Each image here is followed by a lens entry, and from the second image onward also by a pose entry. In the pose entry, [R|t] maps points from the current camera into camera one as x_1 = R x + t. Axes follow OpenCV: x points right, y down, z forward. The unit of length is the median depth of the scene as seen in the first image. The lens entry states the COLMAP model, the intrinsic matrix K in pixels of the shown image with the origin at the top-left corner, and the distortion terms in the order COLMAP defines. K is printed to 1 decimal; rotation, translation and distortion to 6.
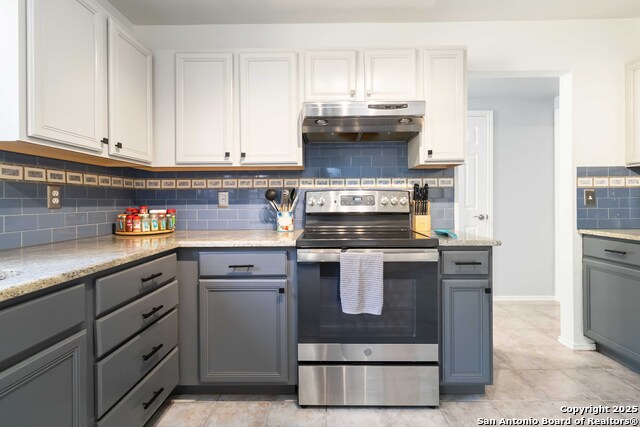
lens RADIAL K [[301.3, 0, 324.2], [0, 301.3, 203.8], [0, 0, 1]] dist [0.001946, 0.000745]
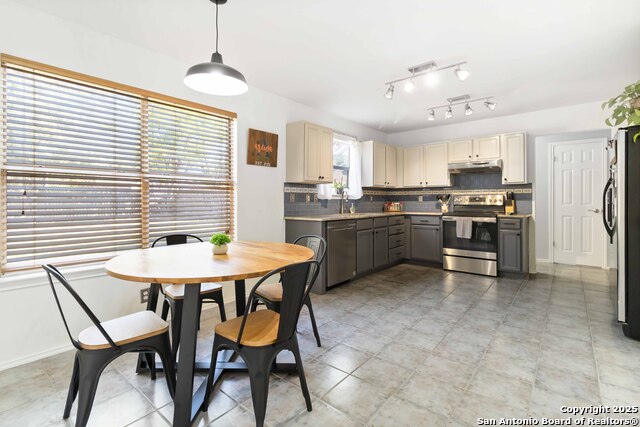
lens RADIAL K [[296.3, 0, 323.9], [0, 296.3, 202.6], [0, 0, 1]] dist [-0.000345, 0.000108]
pose [[0.773945, 0.007576, -0.633207, 0.702122], [-0.005662, 0.999971, 0.005044, 0.008044], [0.633227, -0.000319, 0.773966, -1.648041]]
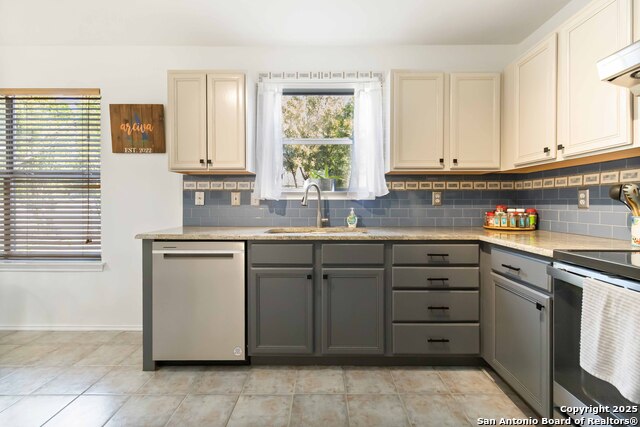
lens RADIAL K [[301.3, 0, 324.2], [0, 301.3, 203.8], [0, 0, 1]] dist [0.001946, 0.000745]
pose [[0.006455, 0.011840, -0.999909, 0.581052], [-0.006913, 0.999907, 0.011795, -0.006691], [0.999955, 0.006837, 0.006537, 0.316650]]
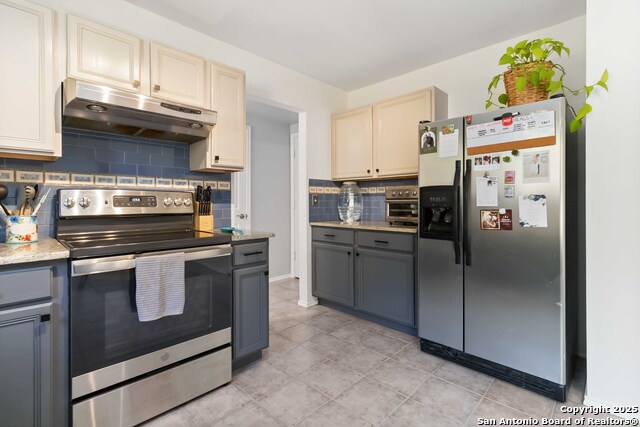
lens RADIAL K [[301.3, 0, 324.2], [0, 301.3, 203.8], [0, 0, 1]] dist [0.001946, 0.000745]
pose [[0.686073, 0.000950, 0.727532, -0.175595], [0.001903, 0.999993, -0.003101, 0.000808], [-0.727530, 0.003512, 0.686067, -0.038222]]
